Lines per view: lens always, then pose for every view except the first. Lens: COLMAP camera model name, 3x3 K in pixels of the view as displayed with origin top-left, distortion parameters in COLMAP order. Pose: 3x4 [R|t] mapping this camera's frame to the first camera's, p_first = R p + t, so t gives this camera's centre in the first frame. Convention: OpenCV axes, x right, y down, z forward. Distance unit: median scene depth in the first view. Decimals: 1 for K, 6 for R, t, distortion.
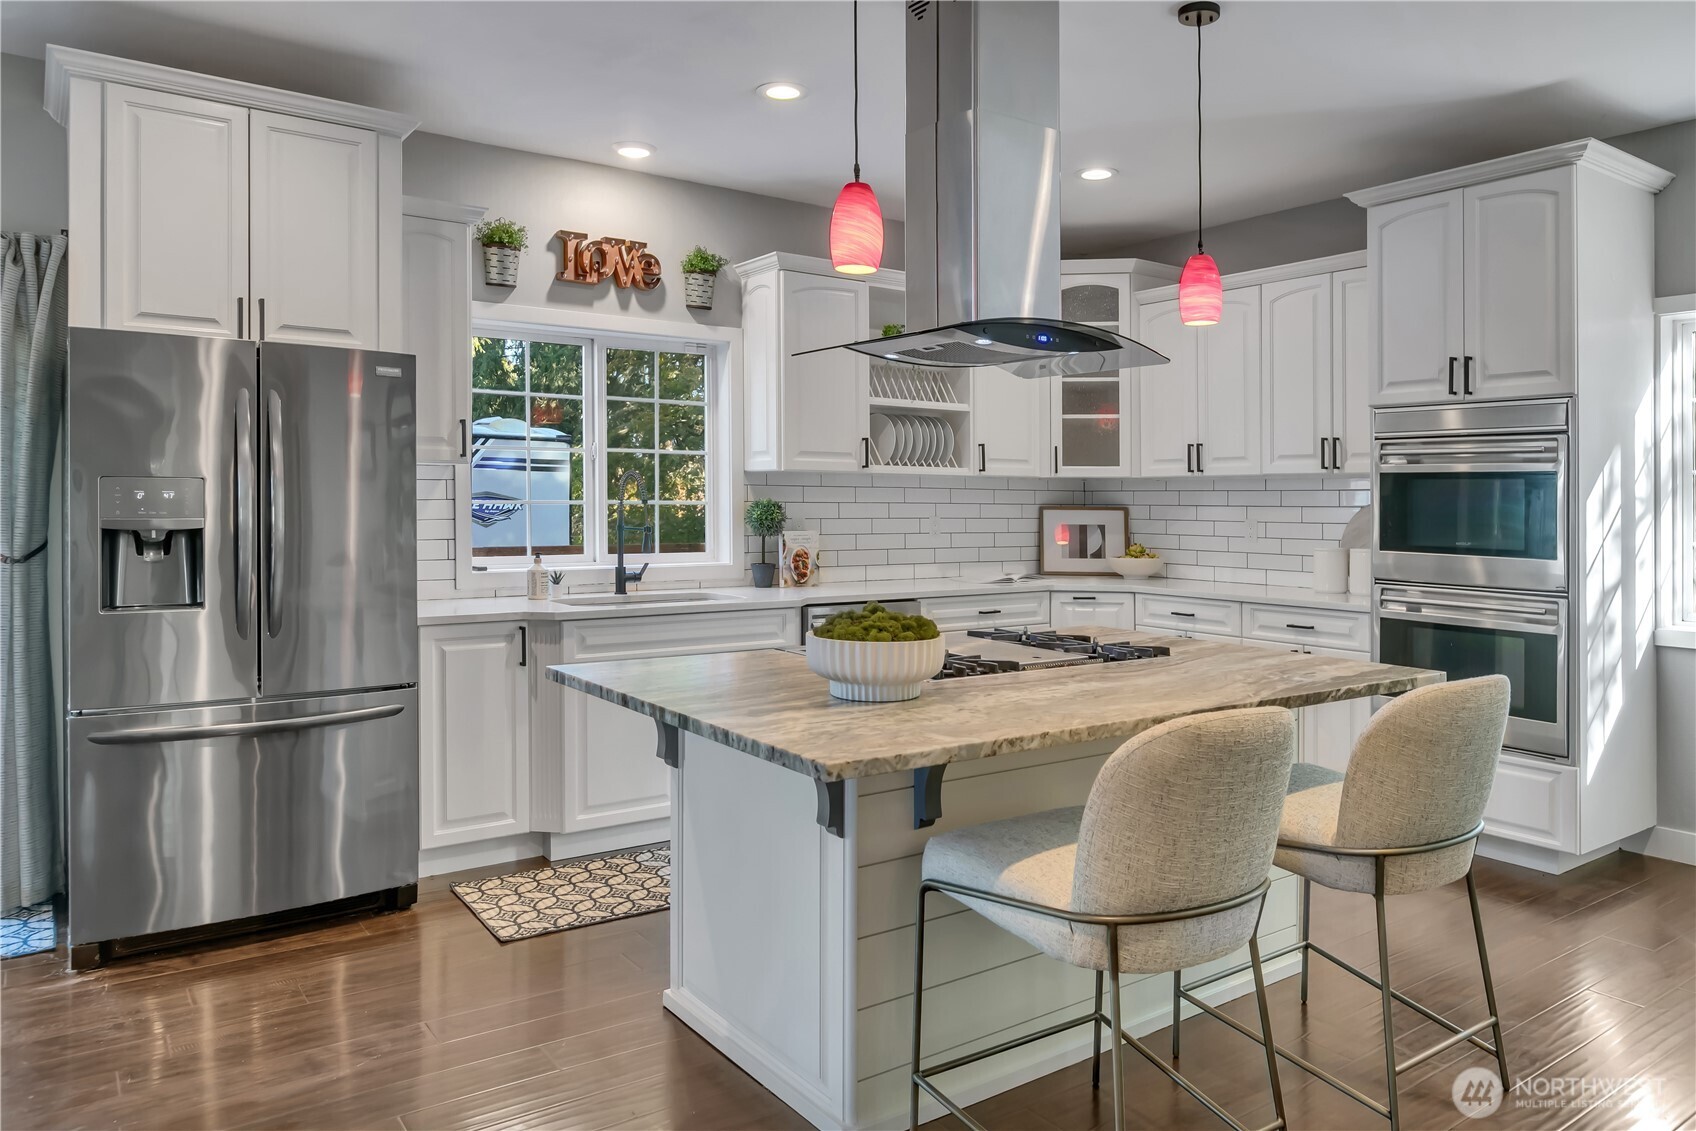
lens RADIAL K [[1147.4, 0, 864.9], [0, 1147.4, 511.9], [0, 0, 1]] dist [-0.004708, -0.003020]
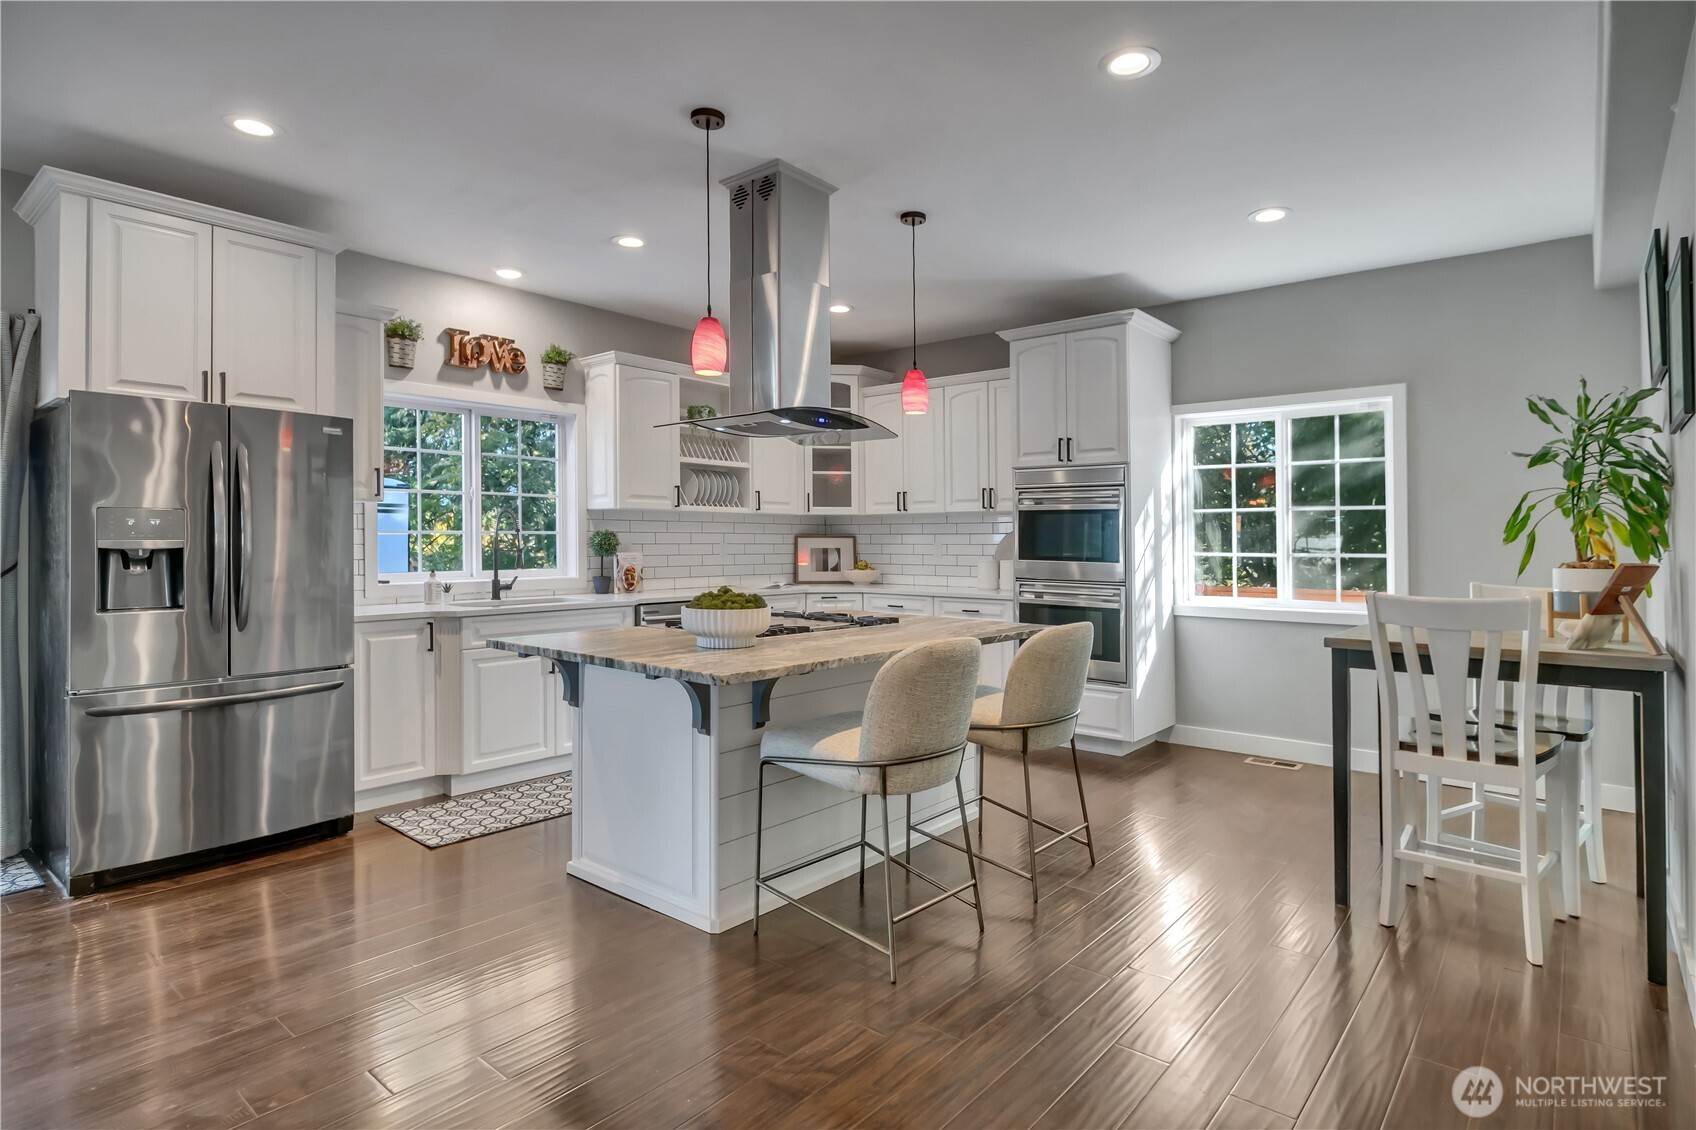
lens RADIAL K [[882.1, 0, 854.4], [0, 882.1, 546.3], [0, 0, 1]] dist [-0.013193, 0.000021]
pose [[0.969767, -0.006365, 0.243950, -0.071231], [0.006814, 0.999976, -0.000996, 0.016467], [-0.243937, 0.002628, 0.969787, -0.130776]]
